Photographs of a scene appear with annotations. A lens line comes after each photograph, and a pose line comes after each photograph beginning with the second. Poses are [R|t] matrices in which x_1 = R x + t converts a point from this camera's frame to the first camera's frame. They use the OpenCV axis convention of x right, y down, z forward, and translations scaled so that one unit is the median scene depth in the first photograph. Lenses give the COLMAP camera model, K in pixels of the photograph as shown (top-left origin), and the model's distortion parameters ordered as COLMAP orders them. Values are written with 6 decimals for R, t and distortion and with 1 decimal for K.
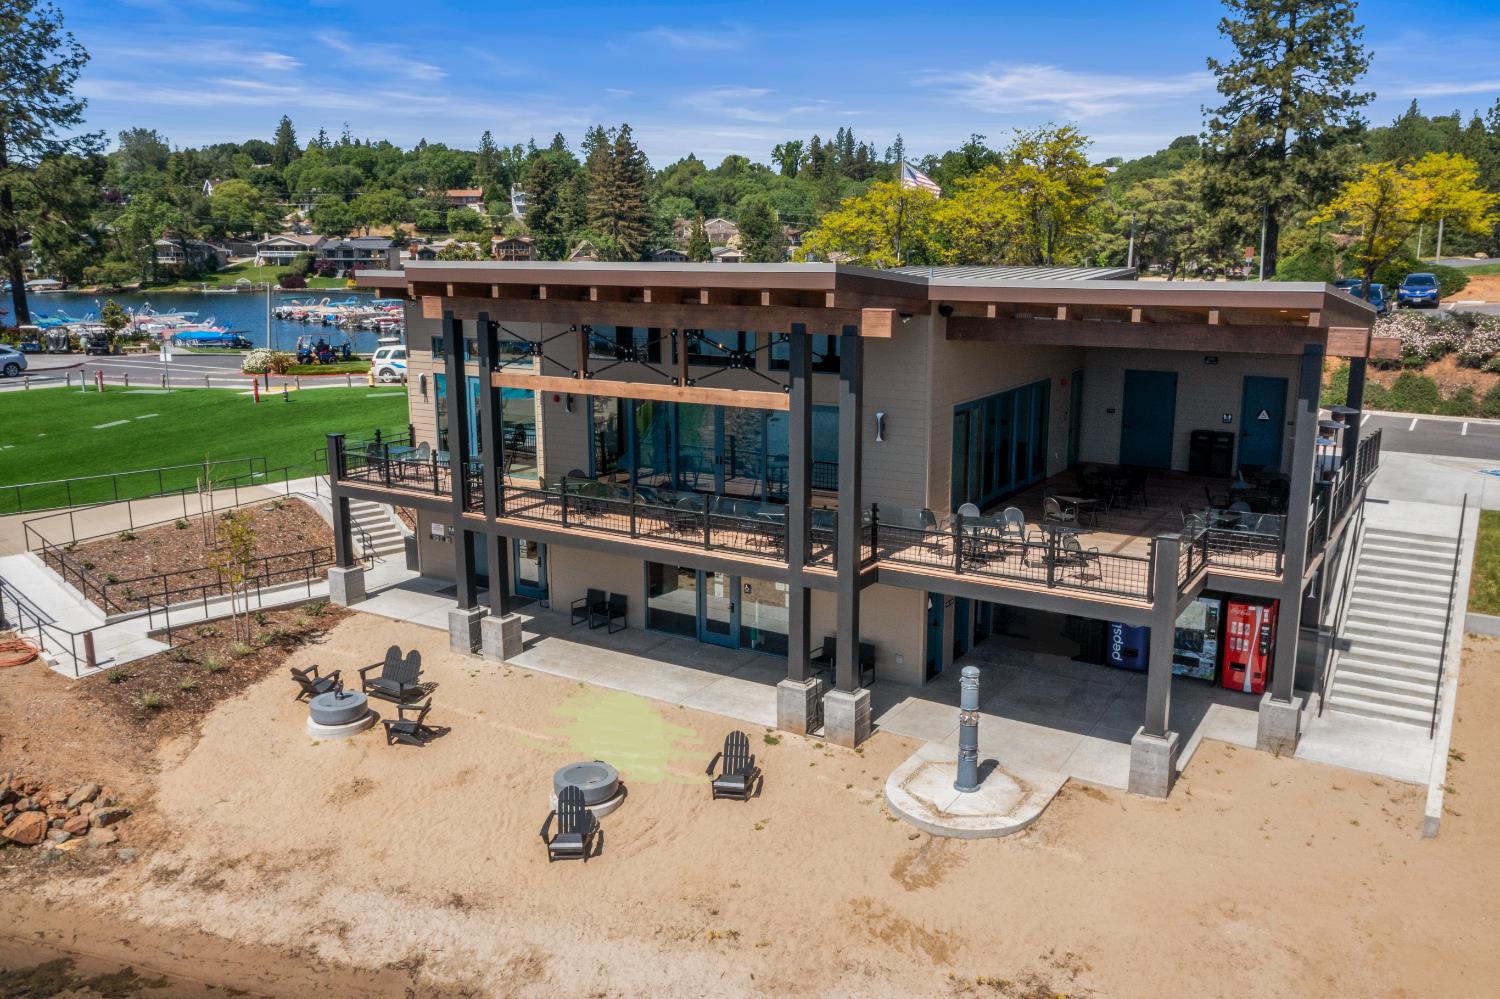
lens RADIAL K [[1184.7, 0, 750.0], [0, 1184.7, 499.5], [0, 0, 1]] dist [-0.000924, -0.002072]
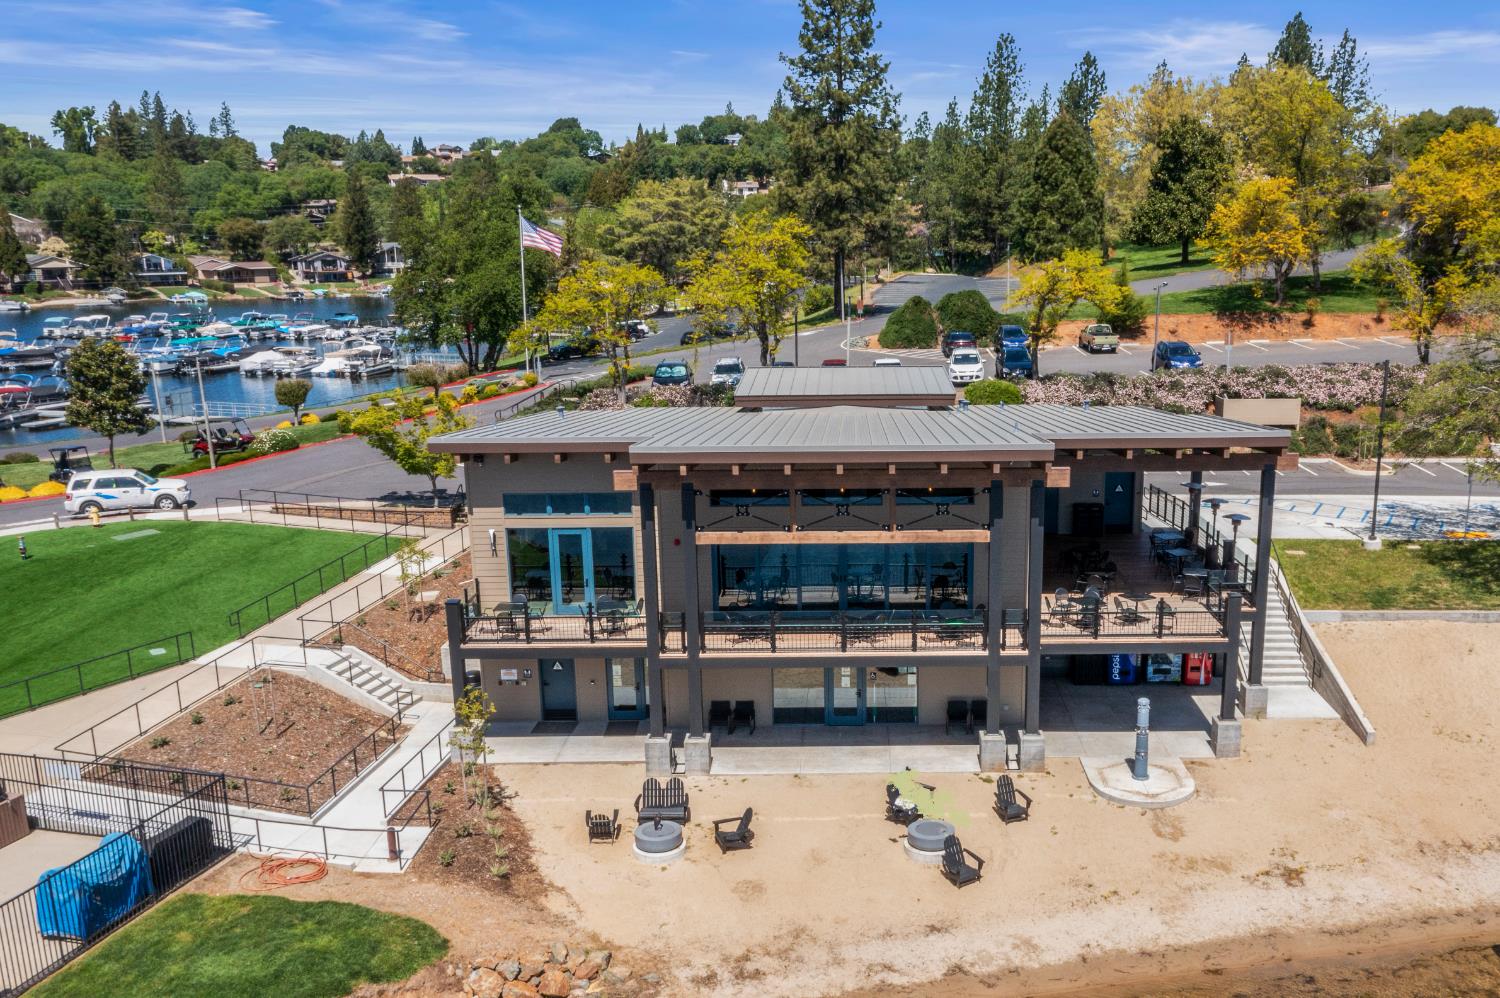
lens RADIAL K [[1369.8, 0, 842.9], [0, 1369.8, 562.8], [0, 0, 1]] dist [-0.006351, -0.008624]
pose [[0.844221, -0.133320, 0.519150, -0.666841], [0.116832, 0.991054, 0.064520, -0.123079], [-0.523107, 0.006184, 0.852245, -0.194066]]
